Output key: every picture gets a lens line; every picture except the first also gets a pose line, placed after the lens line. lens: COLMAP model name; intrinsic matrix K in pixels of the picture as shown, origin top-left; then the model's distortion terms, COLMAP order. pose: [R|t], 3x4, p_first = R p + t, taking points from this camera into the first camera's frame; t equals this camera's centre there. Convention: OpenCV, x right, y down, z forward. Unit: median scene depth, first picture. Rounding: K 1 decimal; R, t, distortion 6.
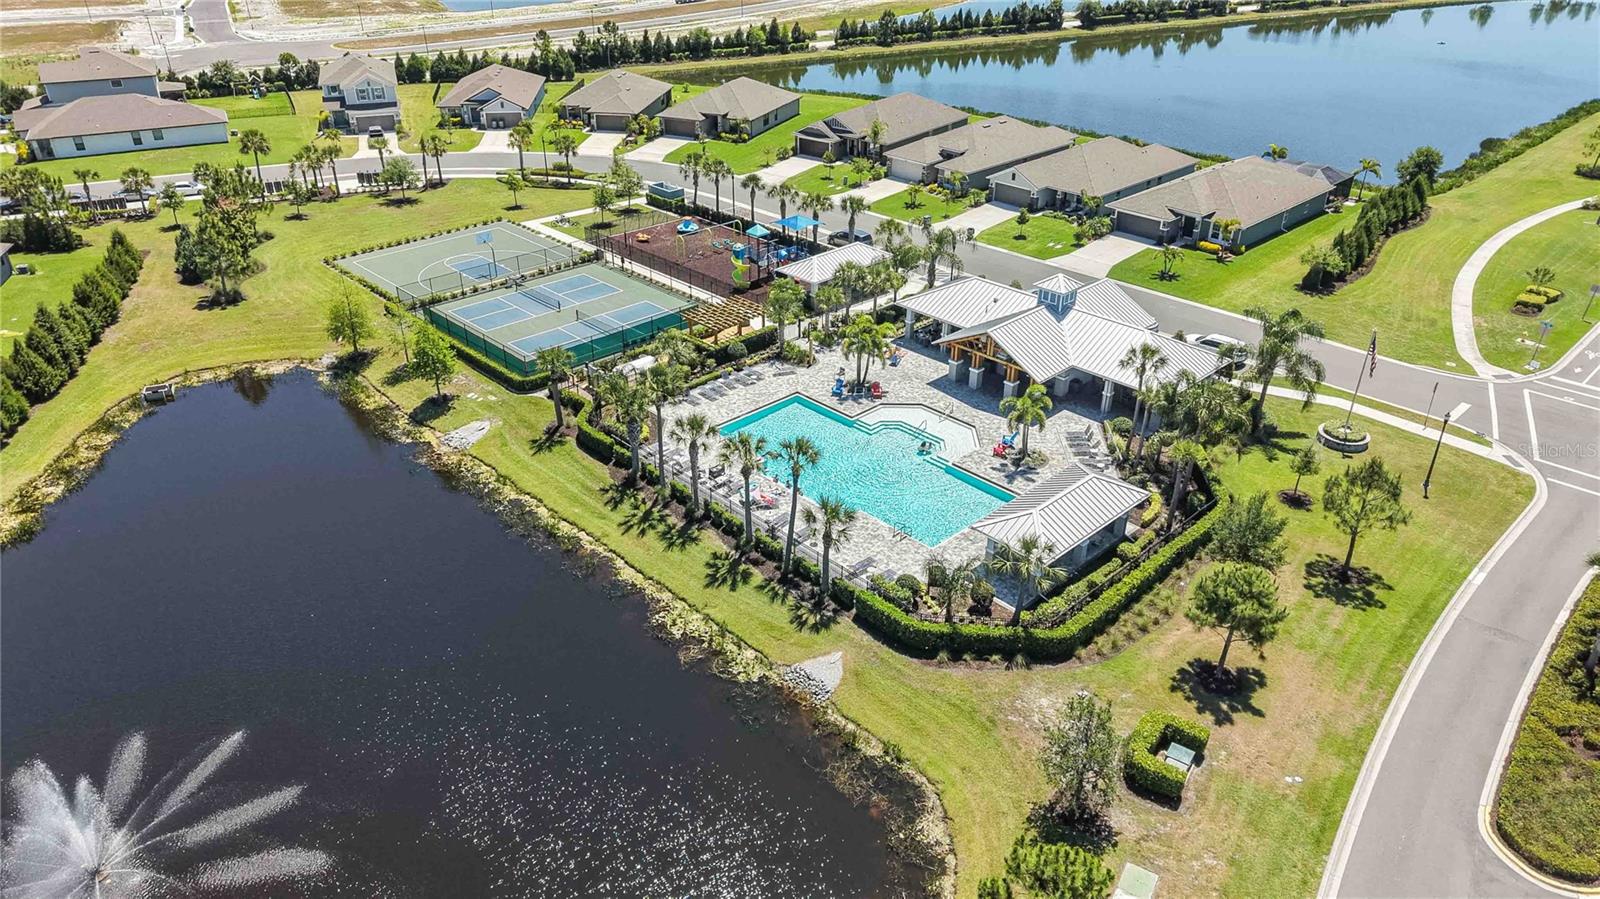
lens RADIAL K [[1069.2, 0, 798.8], [0, 1069.2, 448.6], [0, 0, 1]] dist [0.021214, -0.019113]
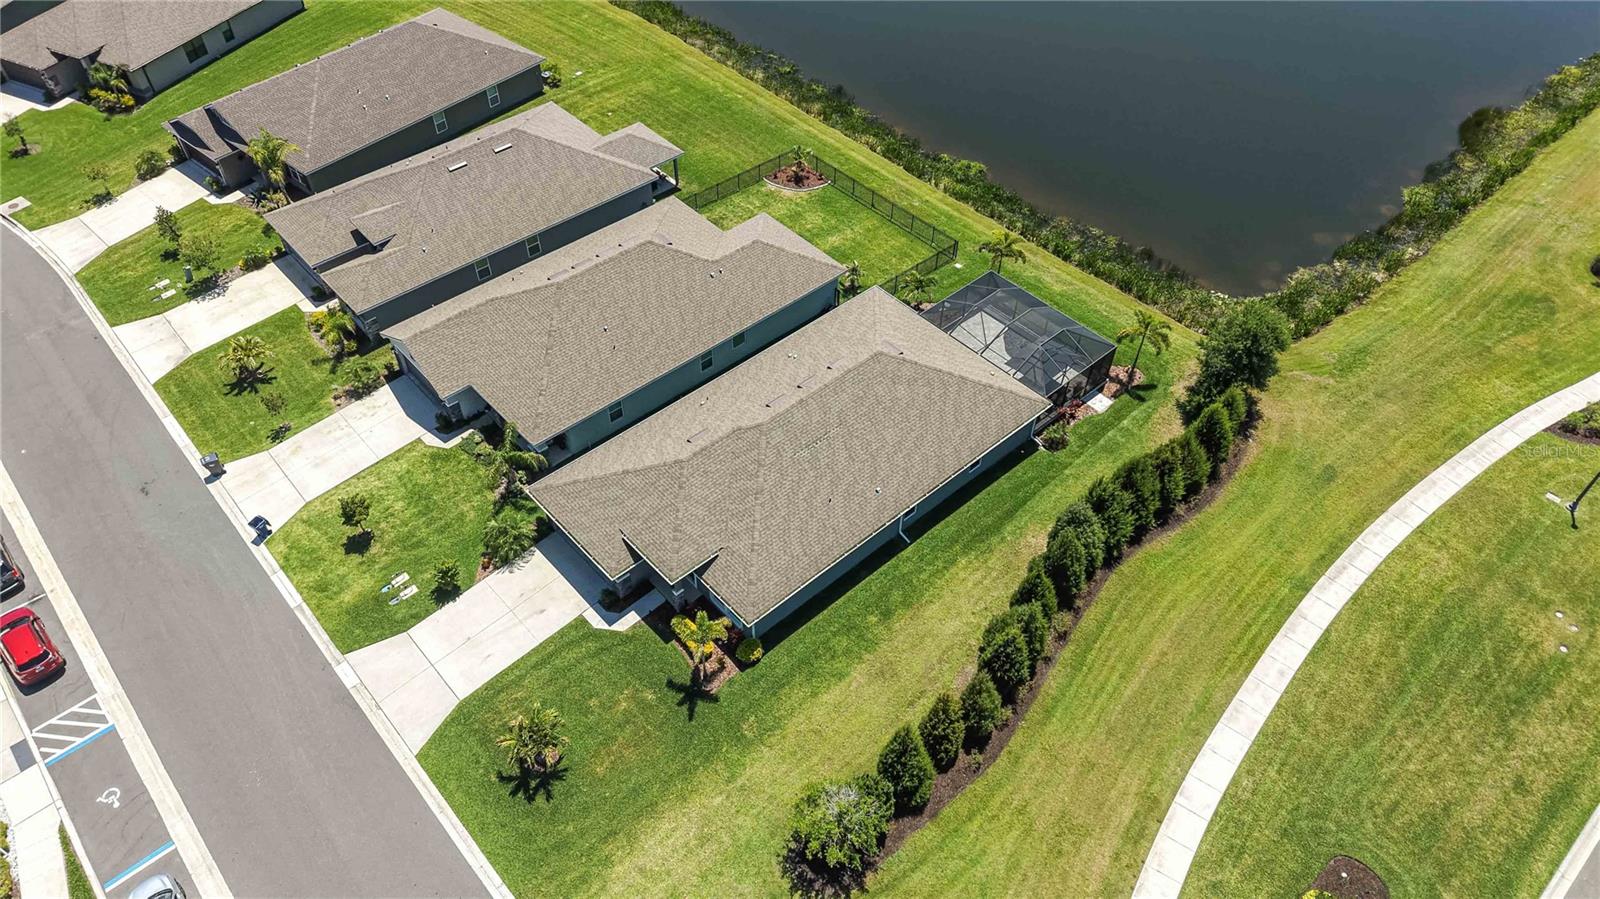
lens RADIAL K [[1069.2, 0, 795.9], [0, 1069.2, 455.6], [0, 0, 1]] dist [0.021214, -0.019113]
pose [[0.999444, 0.027459, -0.018921, 0.404146], [-0.020310, 0.951265, 0.307705, -0.379918], [0.026449, -0.307150, 0.951294, 0.540619]]
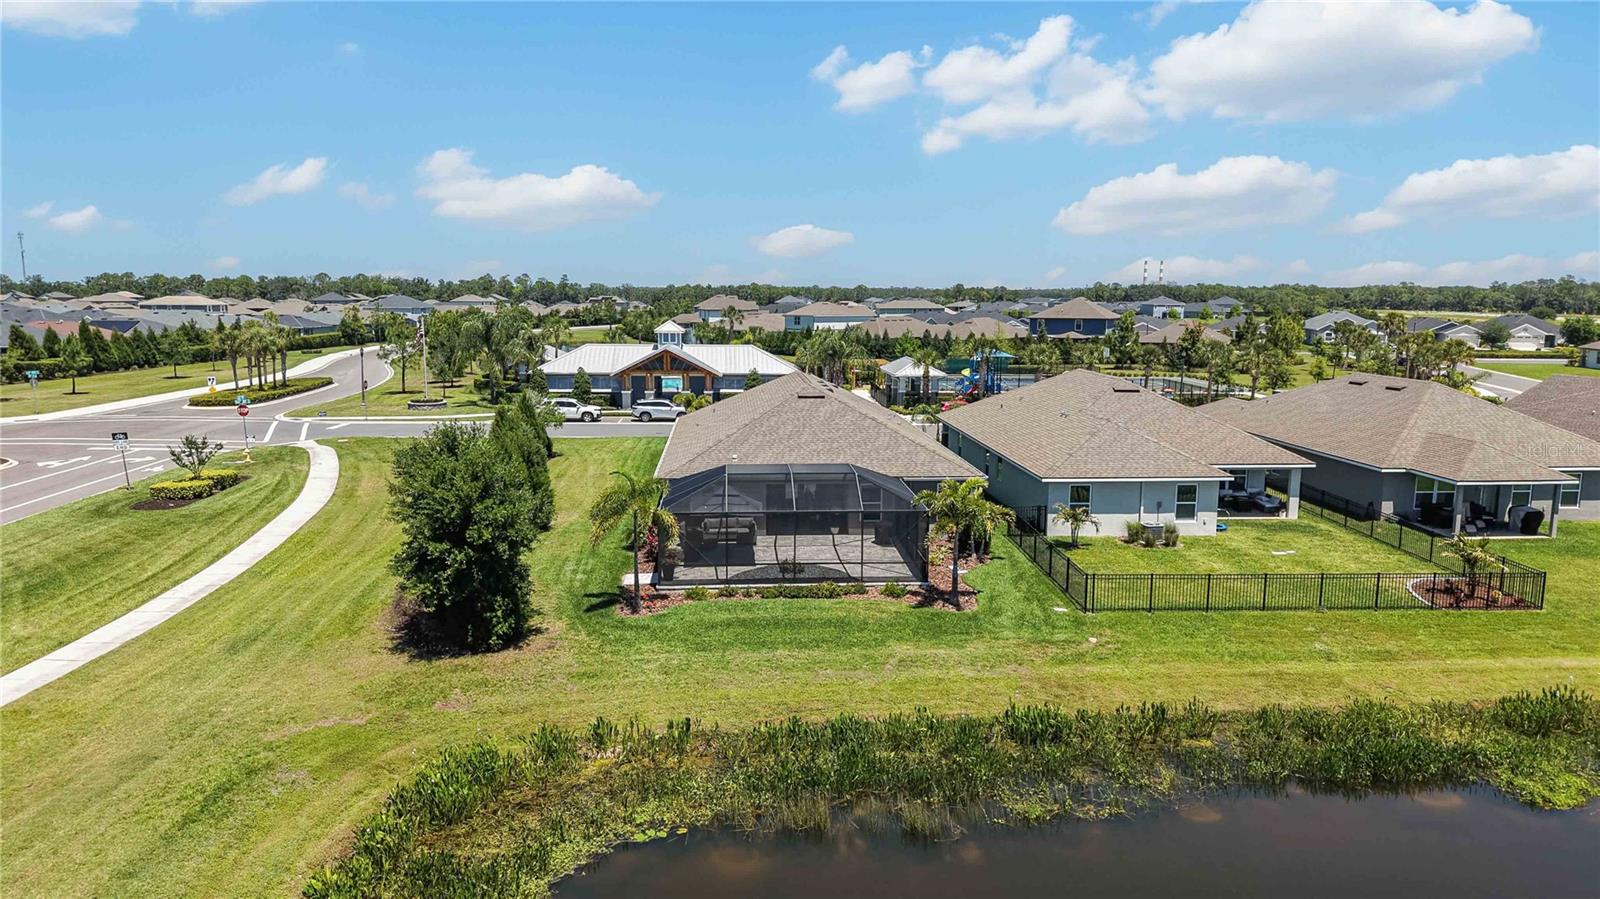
lens RADIAL K [[1069.2, 0, 795.5], [0, 1069.2, 442.6], [0, 0, 1]] dist [0.021214, -0.019113]
pose [[-0.645091, 0.100304, -0.757494, 0.763460], [-0.378239, 0.819451, 0.430621, -0.440650], [0.663922, 0.564304, -0.490681, 1.237931]]
